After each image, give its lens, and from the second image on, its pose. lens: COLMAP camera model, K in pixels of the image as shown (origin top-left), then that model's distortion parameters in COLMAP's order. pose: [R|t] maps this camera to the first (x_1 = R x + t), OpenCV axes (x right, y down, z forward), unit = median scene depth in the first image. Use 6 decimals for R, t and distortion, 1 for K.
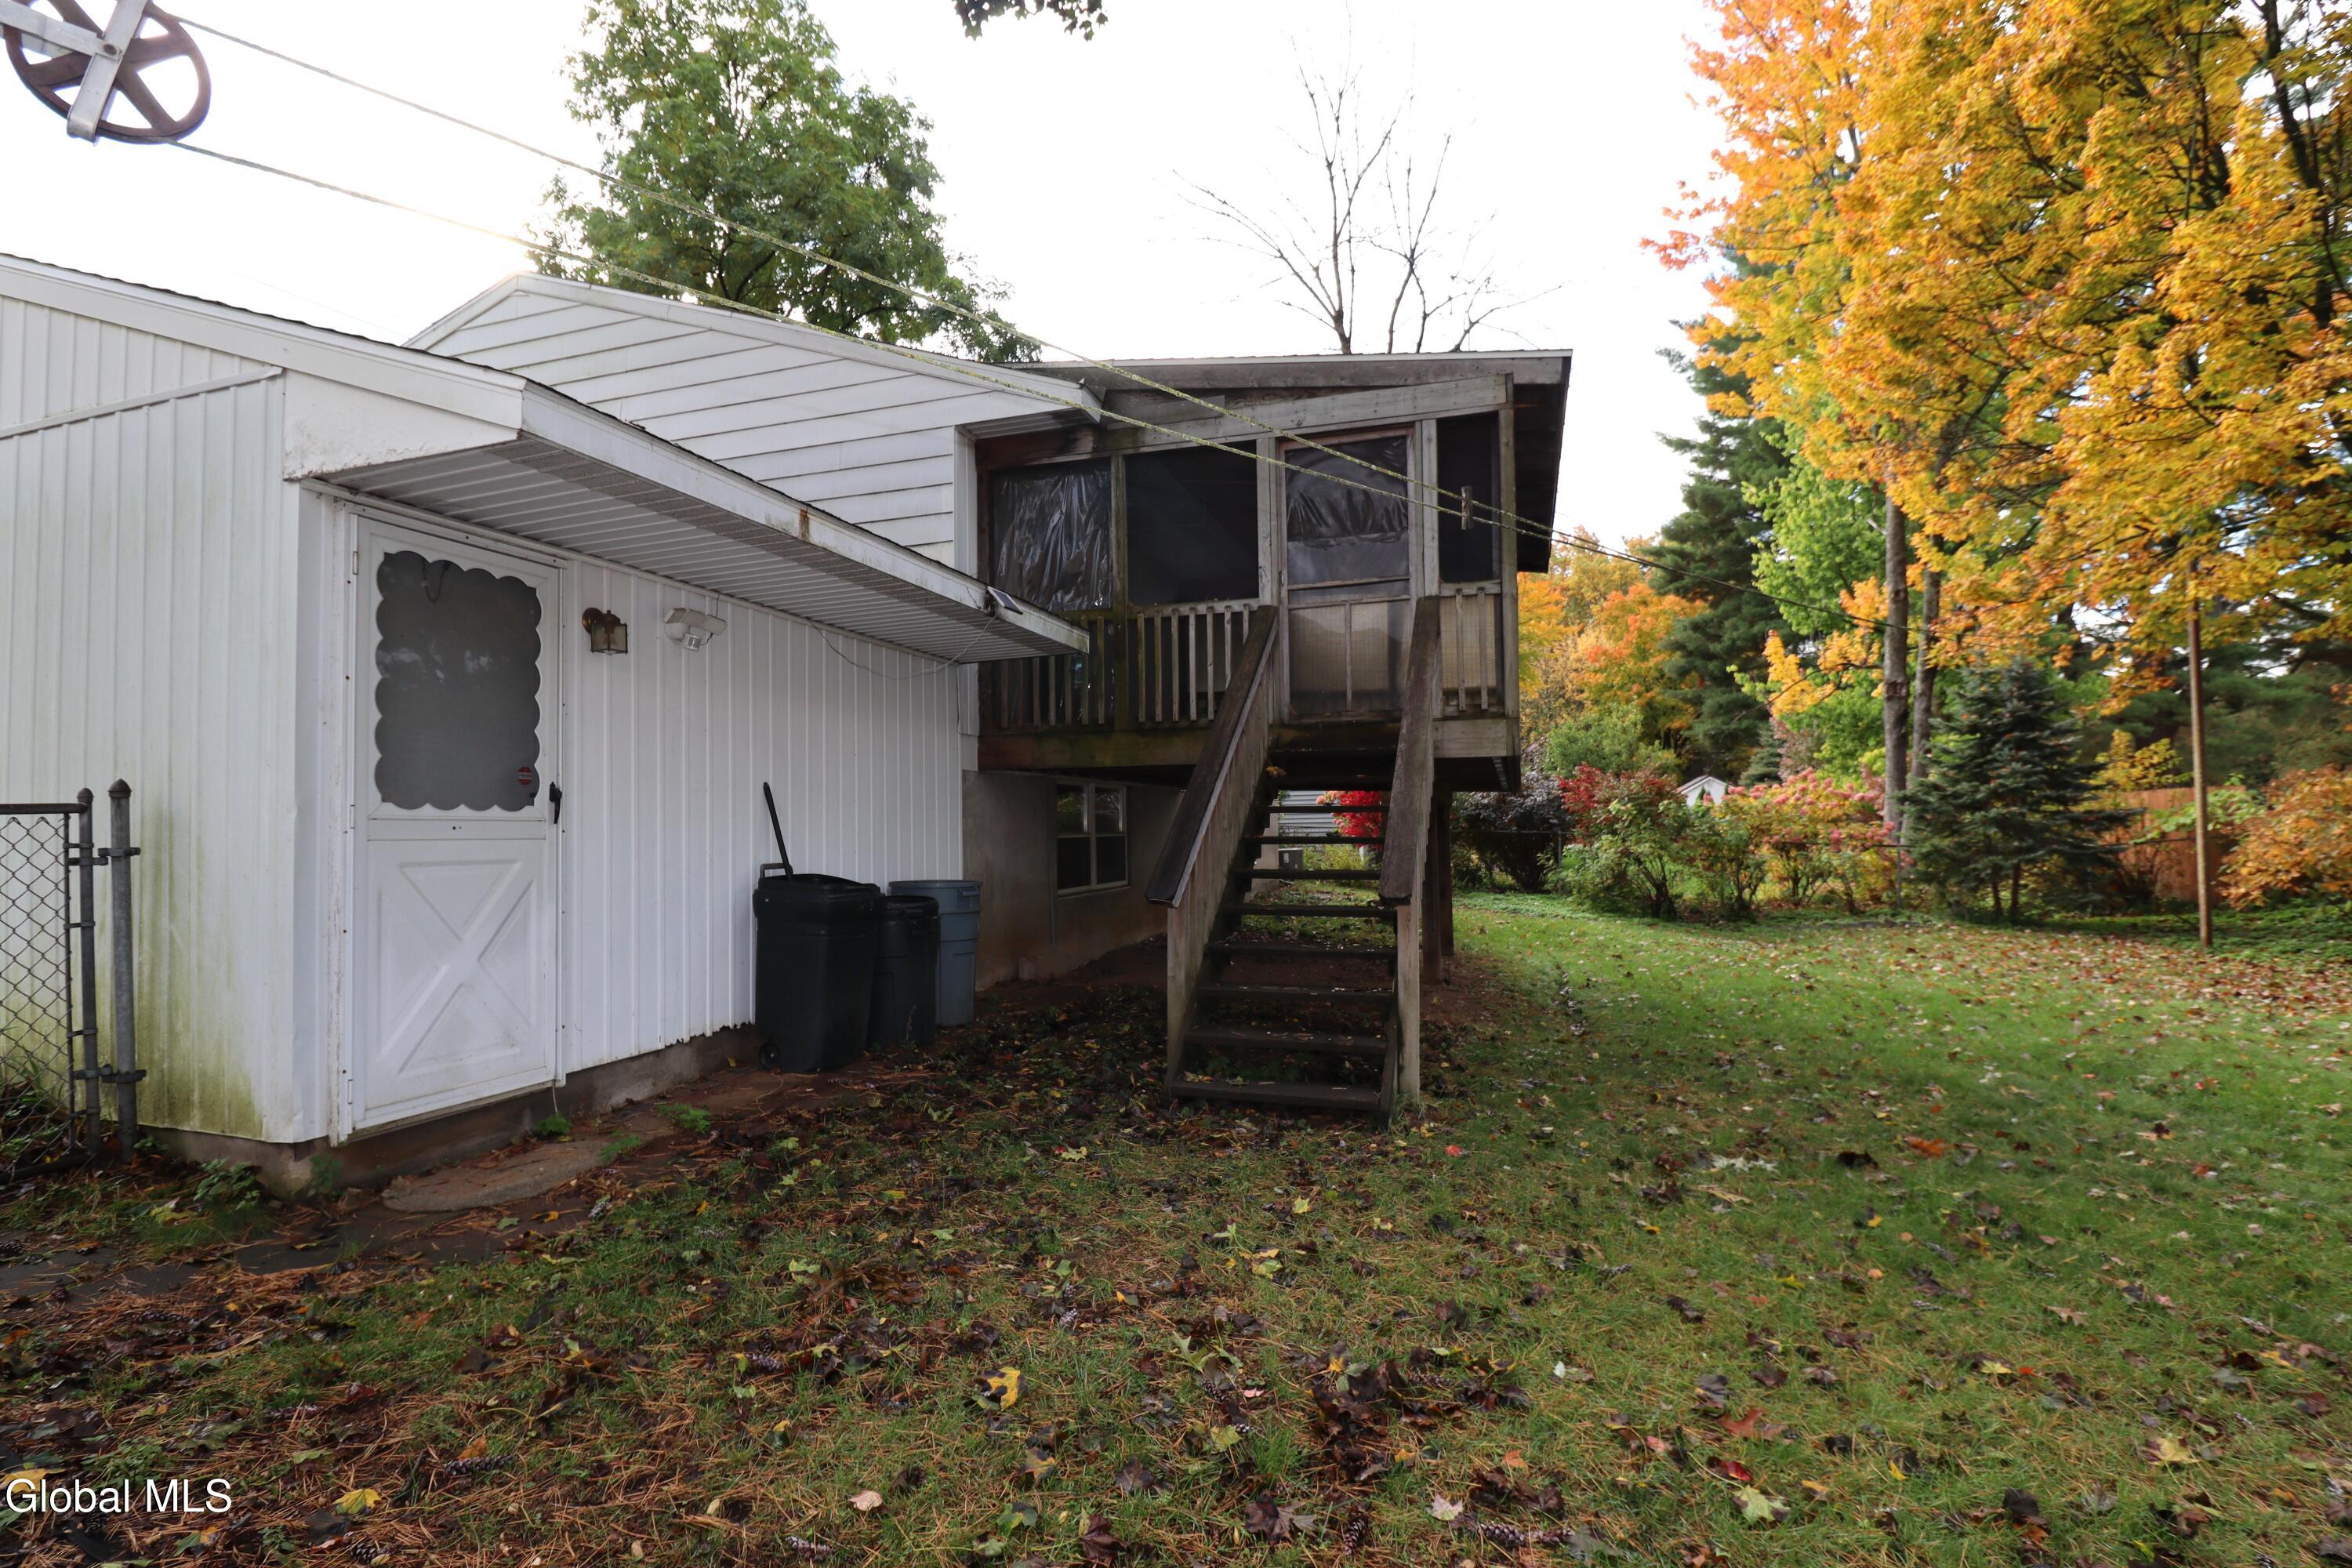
lens RADIAL K [[1097.4, 0, 1167.9], [0, 1097.4, 788.5], [0, 0, 1]] dist [-0.010667, -0.009291]
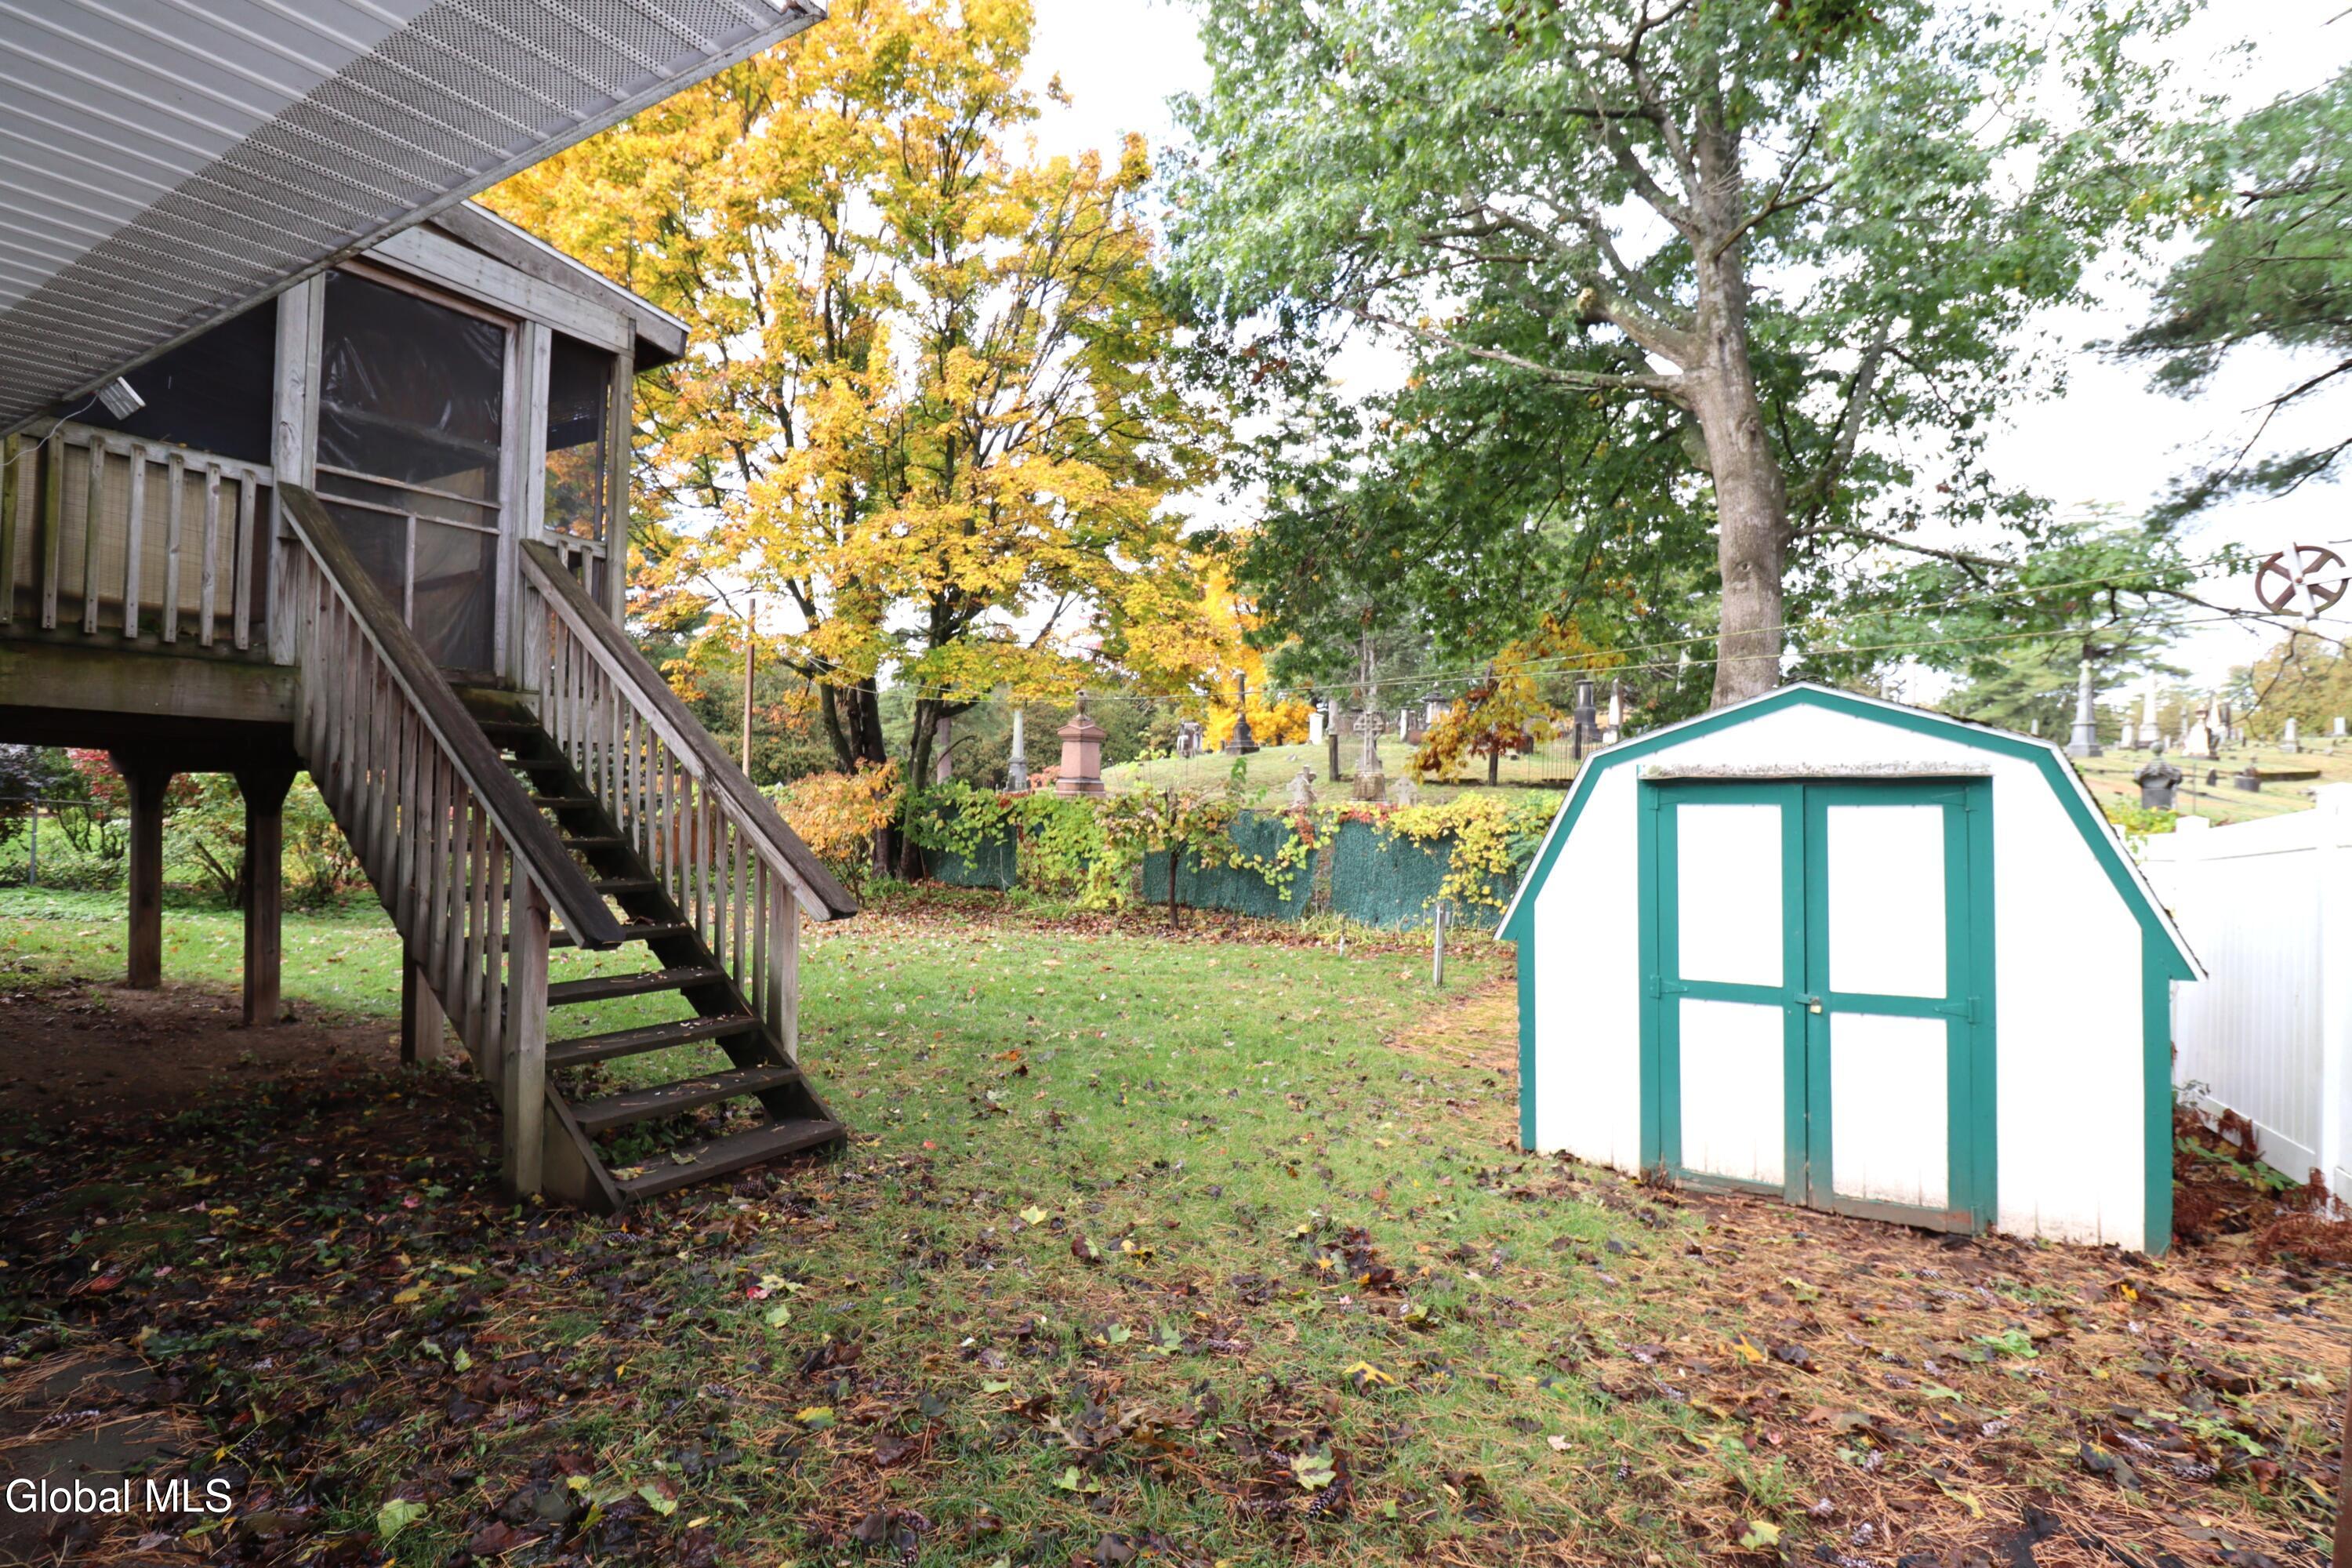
lens RADIAL K [[1097.4, 0, 1180.6], [0, 1097.4, 780.8], [0, 0, 1]] dist [-0.010667, -0.009291]
pose [[0.203277, 0.034865, 0.978500, -0.198265], [-0.061893, 0.997825, -0.022695, -0.003206], [-0.977163, -0.055949, 0.204993, 0.152029]]
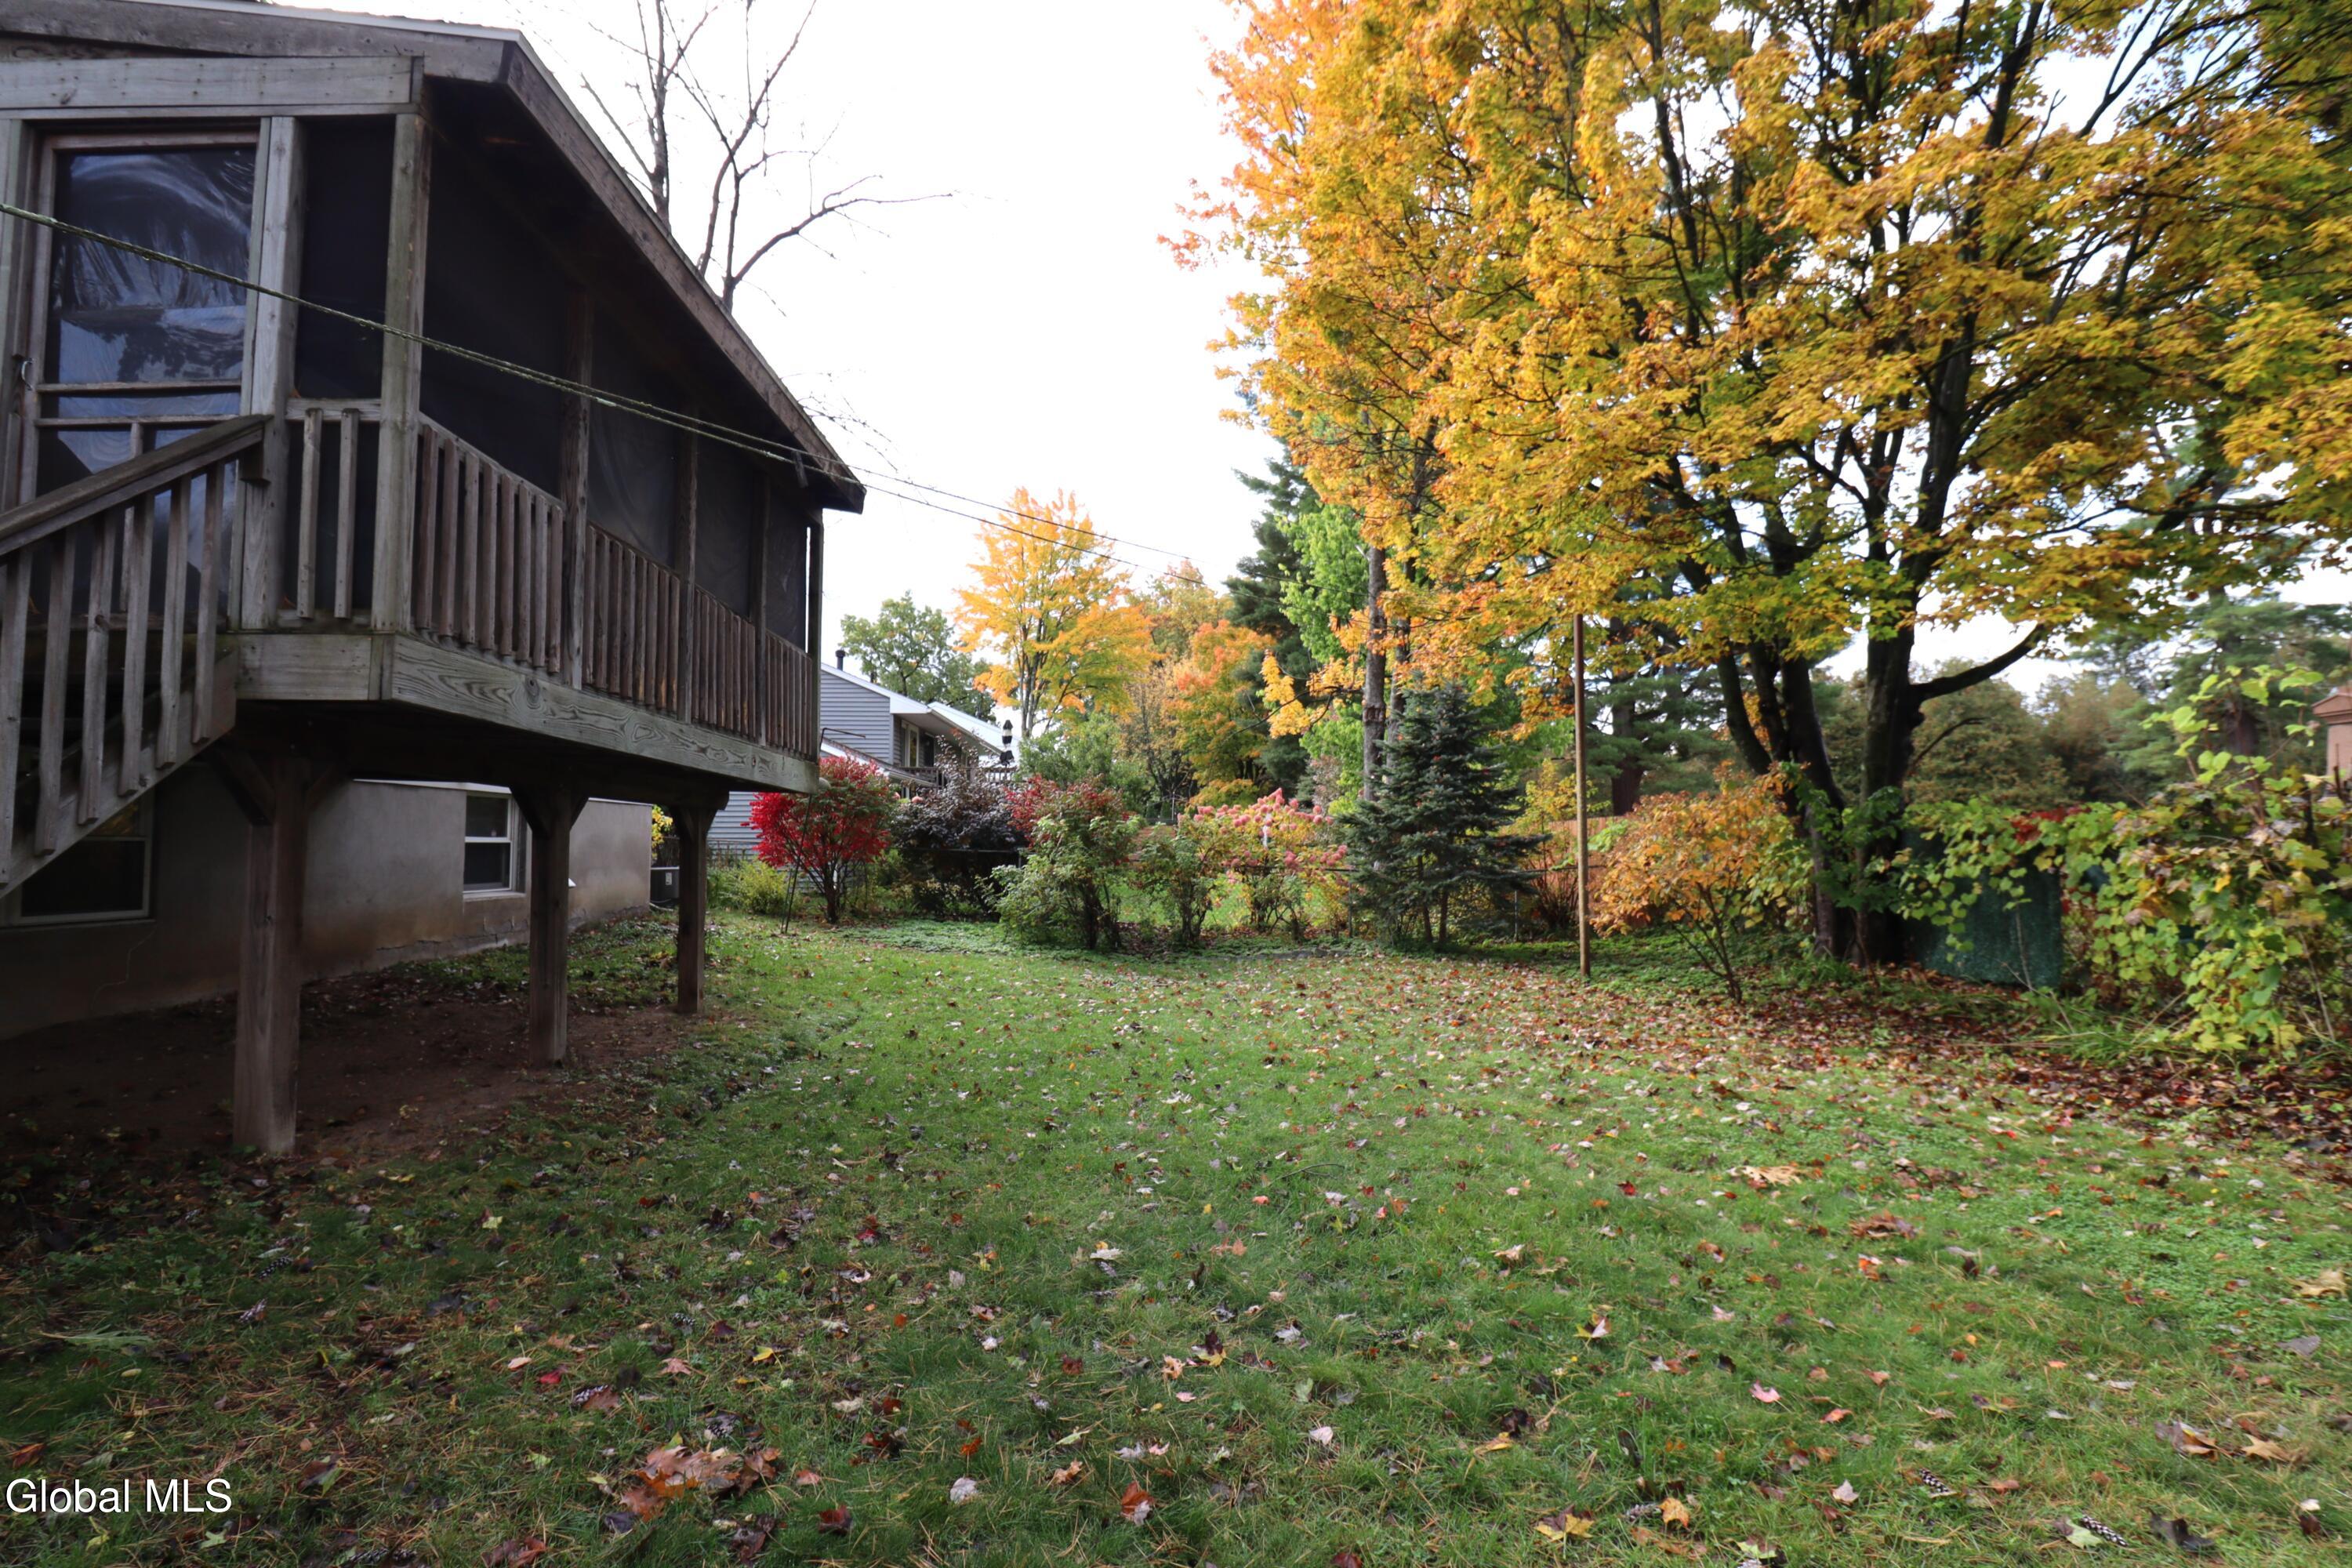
lens RADIAL K [[1097.4, 0, 1178.9], [0, 1097.4, 779.7], [0, 0, 1]] dist [-0.010667, -0.009291]
pose [[0.944069, 0.035244, 0.327858, 0.224861], [-0.026288, 0.999151, -0.031711, 0.007996], [-0.328698, 0.021319, 0.944195, 0.139606]]
